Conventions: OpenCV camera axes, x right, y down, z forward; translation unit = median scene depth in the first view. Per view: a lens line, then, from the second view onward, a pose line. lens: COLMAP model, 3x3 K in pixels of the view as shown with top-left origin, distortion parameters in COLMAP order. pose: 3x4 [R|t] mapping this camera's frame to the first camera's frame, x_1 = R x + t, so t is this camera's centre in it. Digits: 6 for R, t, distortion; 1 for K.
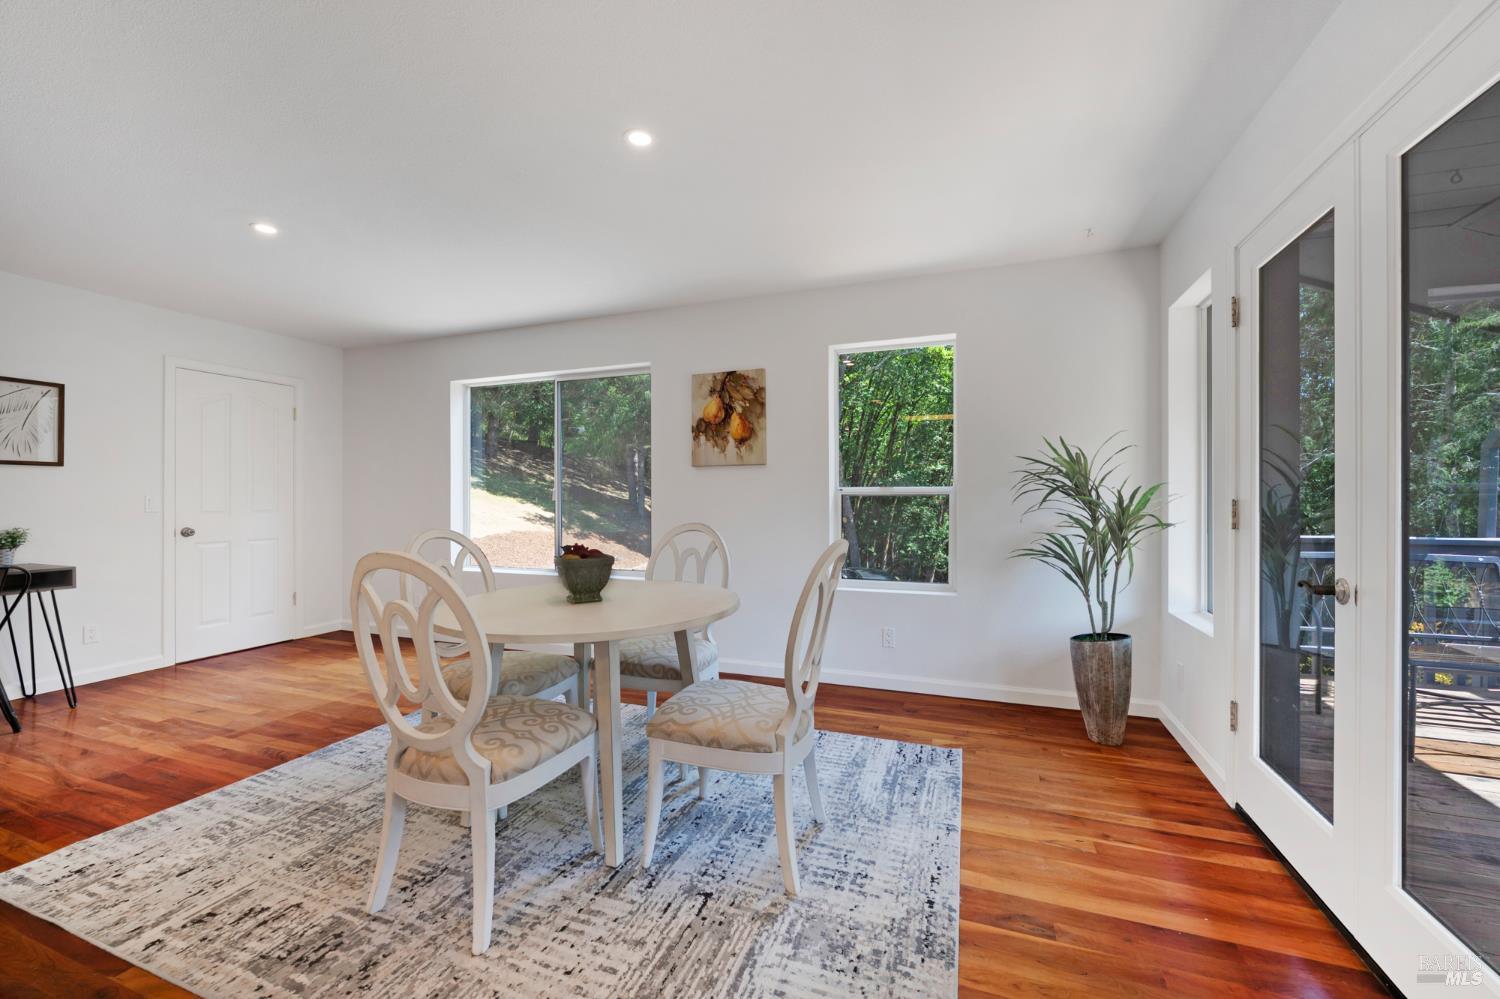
lens RADIAL K [[605.0, 0, 751.3], [0, 605.0, 495.2], [0, 0, 1]] dist [-0.004541, -0.000119]
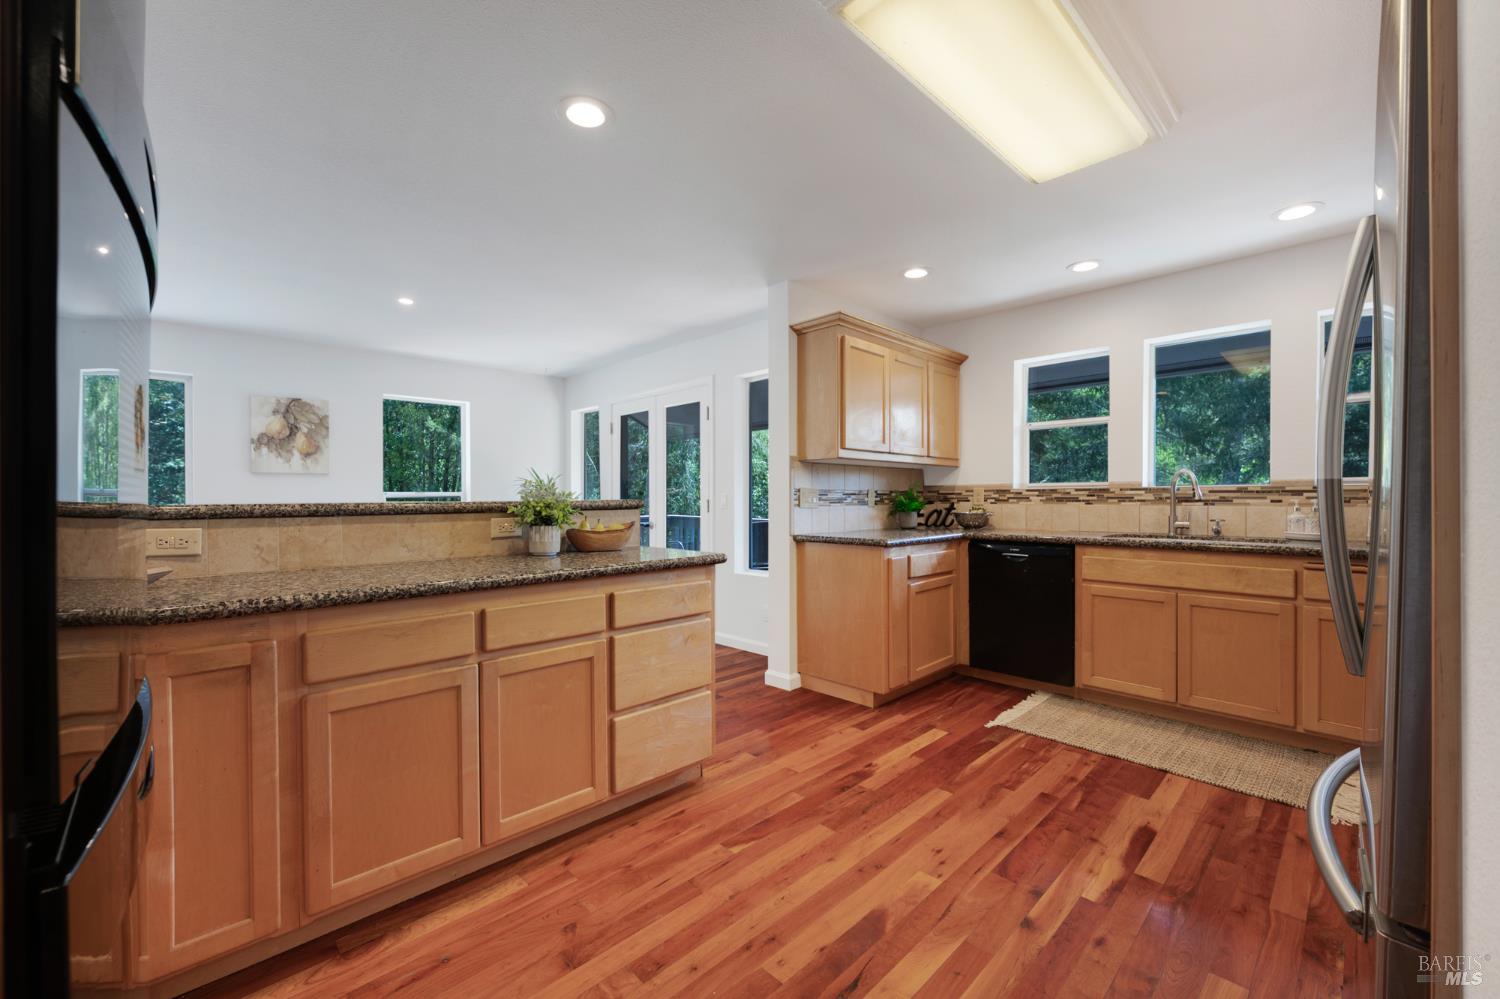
lens RADIAL K [[605.0, 0, 744.9], [0, 605.0, 500.0], [0, 0, 1]] dist [-0.004541, -0.000119]
pose [[0.425781, -0.001256, 0.904825, -0.905198], [-0.001535, 0.999997, 0.002110, 0.002940], [-0.904825, -0.002287, 0.425778, -0.448031]]
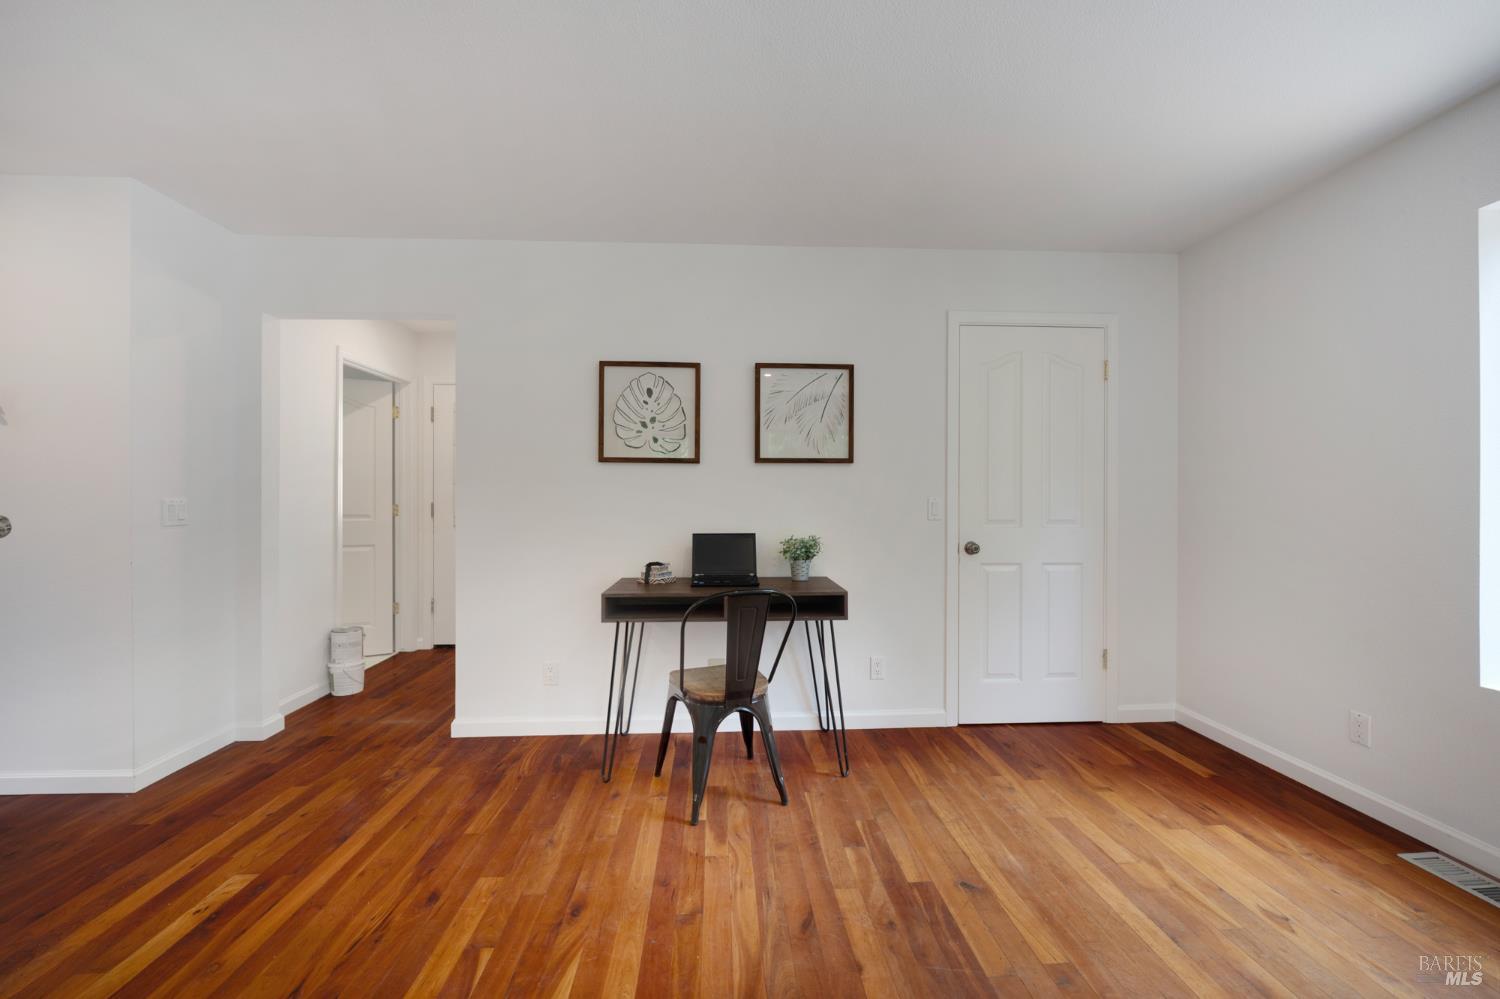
lens RADIAL K [[605.0, 0, 753.5], [0, 605.0, 500.2], [0, 0, 1]] dist [-0.004541, -0.000119]
pose [[0.413483, 0.002456, -0.910508, -0.481441], [-0.001053, 0.999997, 0.002220, 0.001939], [0.910511, 0.000041, 0.413484, 0.580757]]
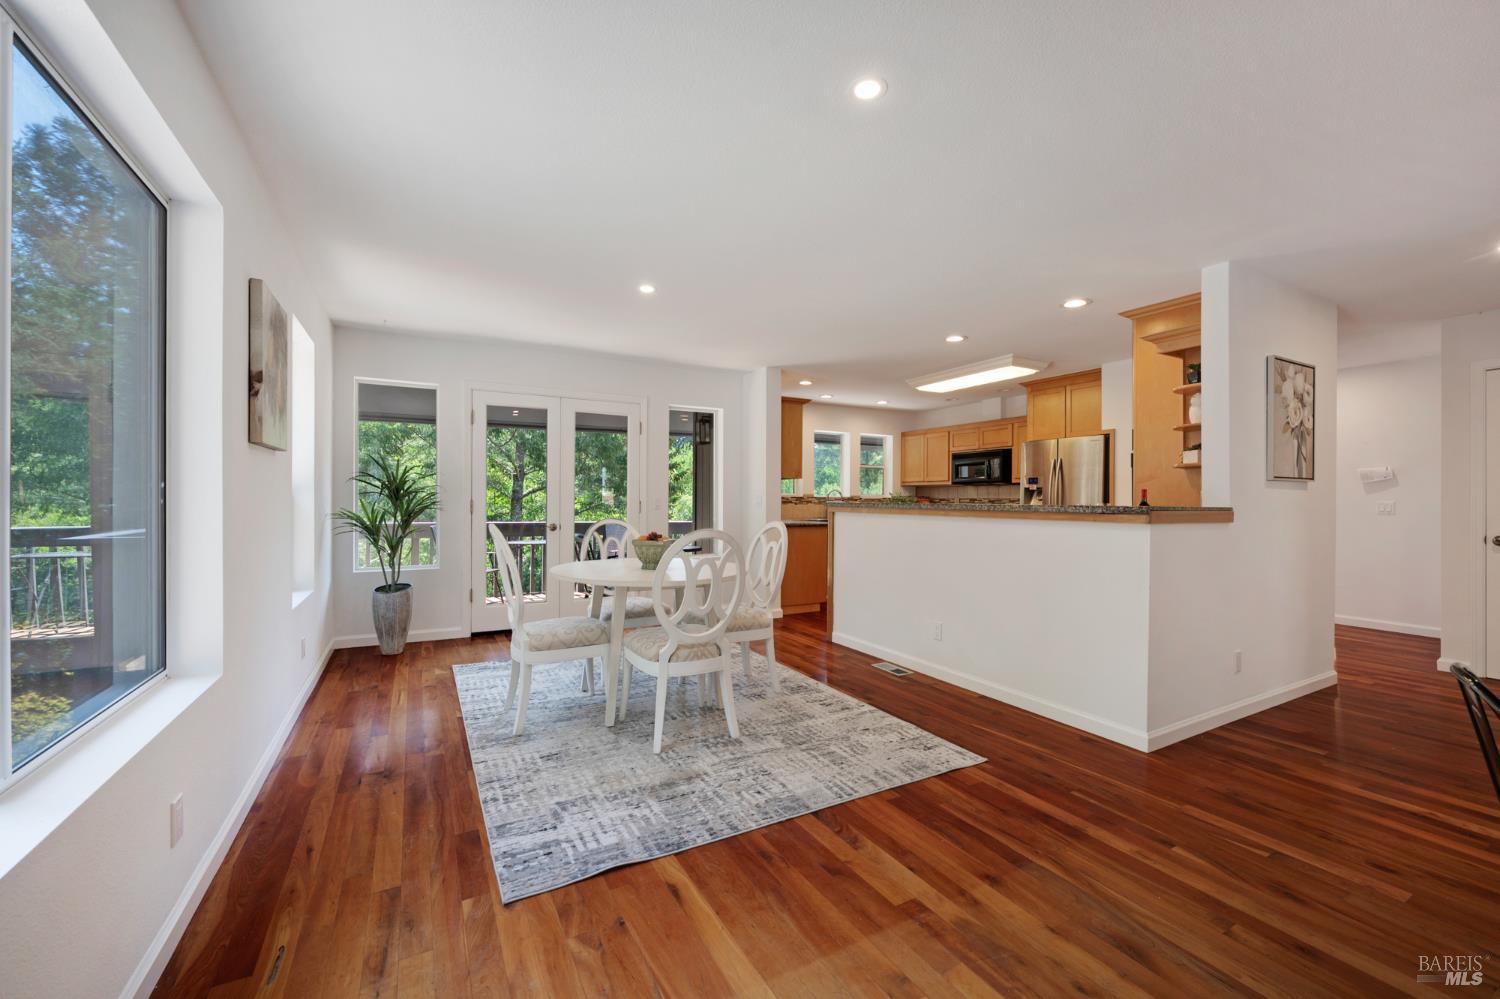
lens RADIAL K [[605.0, 0, 751.2], [0, 605.0, 506.1], [0, 0, 1]] dist [-0.004541, -0.000119]
pose [[-0.763557, -0.009034, 0.645677, -0.980201], [-0.006756, 0.999959, 0.006002, 0.005162], [-0.645705, 0.000221, -0.763587, 1.369655]]
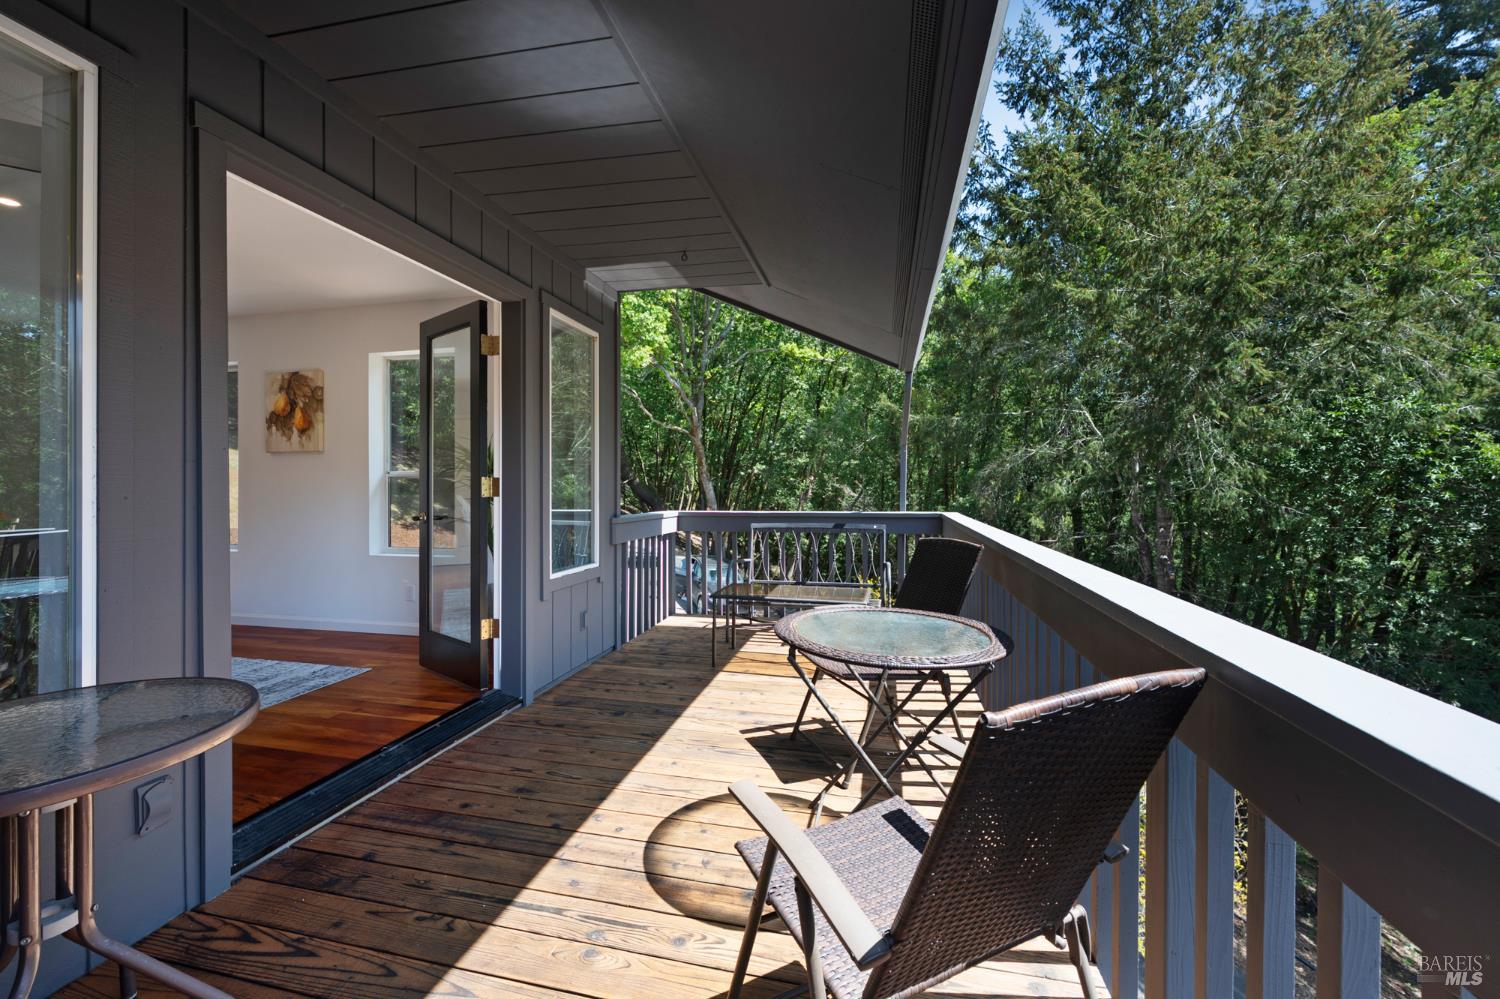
lens RADIAL K [[605.0, 0, 765.2], [0, 605.0, 490.0], [0, 0, 1]] dist [-0.004541, -0.000119]
pose [[0.990220, 0.001388, 0.139511, 0.829207], [-0.001887, 0.999992, 0.003447, 0.022262], [-0.139505, -0.003676, 0.990215, -0.339667]]
